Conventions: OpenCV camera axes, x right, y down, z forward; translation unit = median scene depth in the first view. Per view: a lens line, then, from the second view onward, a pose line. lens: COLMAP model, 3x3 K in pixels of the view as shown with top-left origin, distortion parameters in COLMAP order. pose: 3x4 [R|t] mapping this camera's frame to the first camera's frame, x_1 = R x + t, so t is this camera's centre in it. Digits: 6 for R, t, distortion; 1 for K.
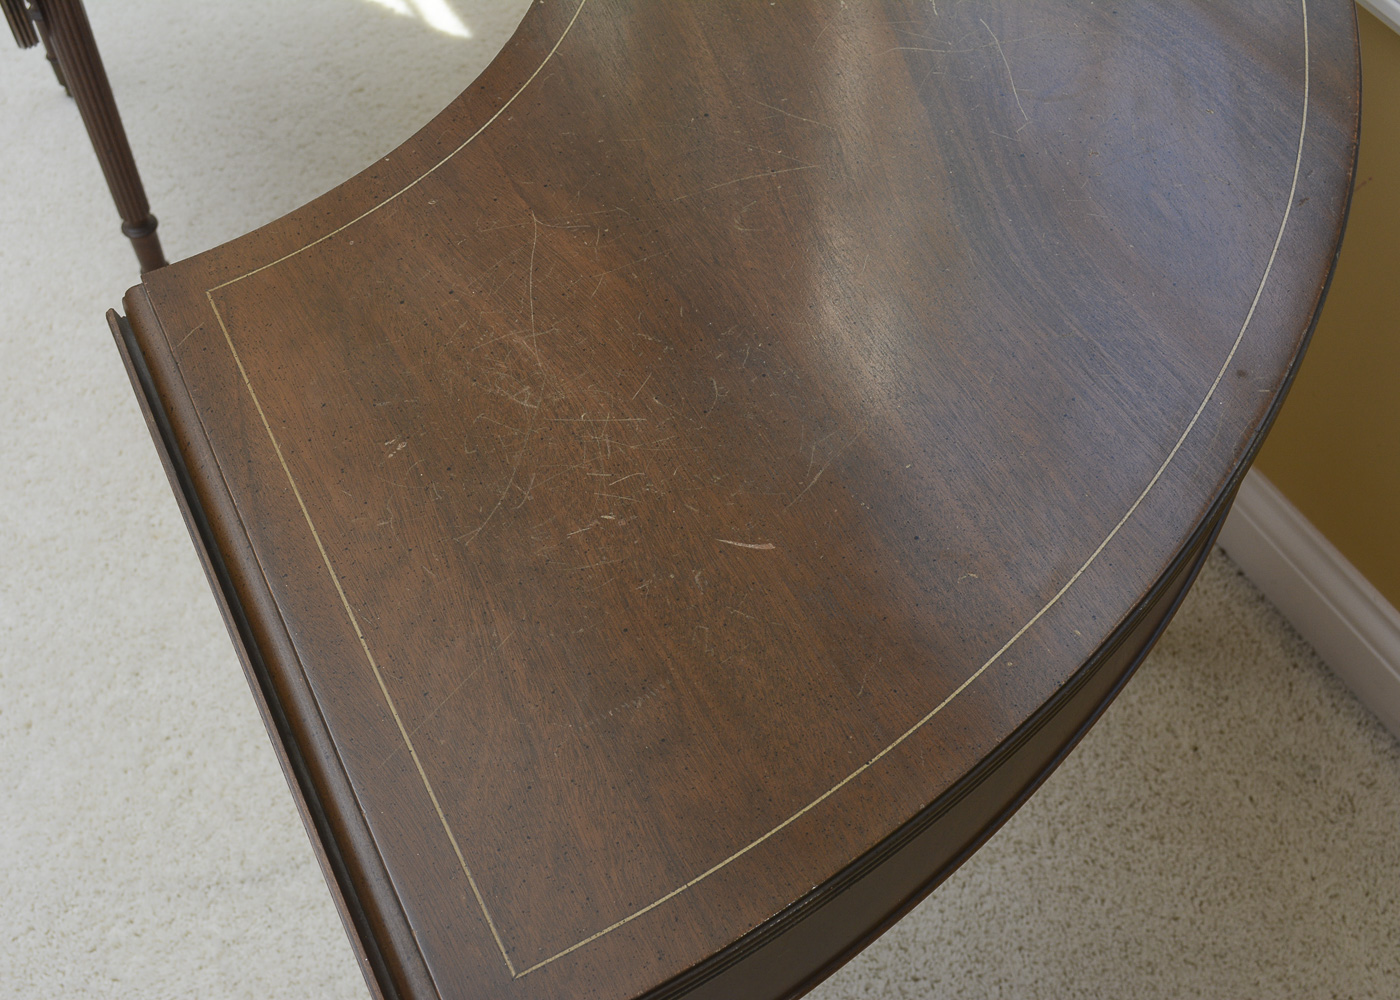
lens RADIAL K [[1870.1, 0, 701.1], [0, 1870.1, 501.5], [0, 0, 1]] dist [-0.035169, 0.000000]
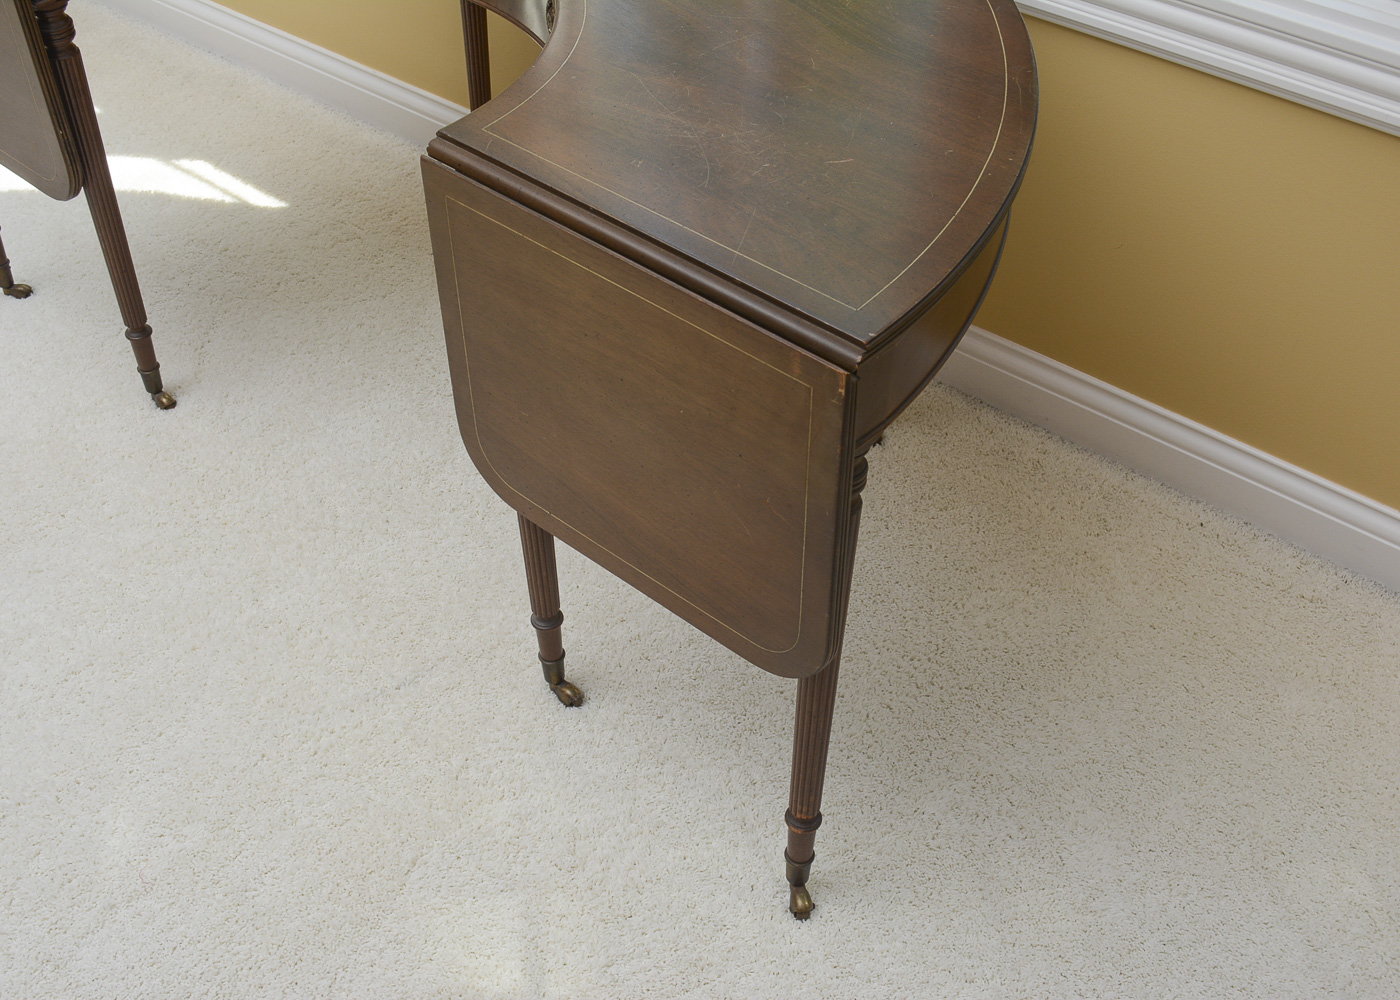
lens RADIAL K [[1555.9, 0, 699.8], [0, 1555.9, 499.0], [0, 0, 1]] dist [-0.053363, 0.000000]
pose [[0.920182, -0.236072, 0.312305, -0.363143], [0.282439, 0.952723, -0.112018, 0.259476], [-0.271096, 0.191284, 0.943354, -0.211407]]
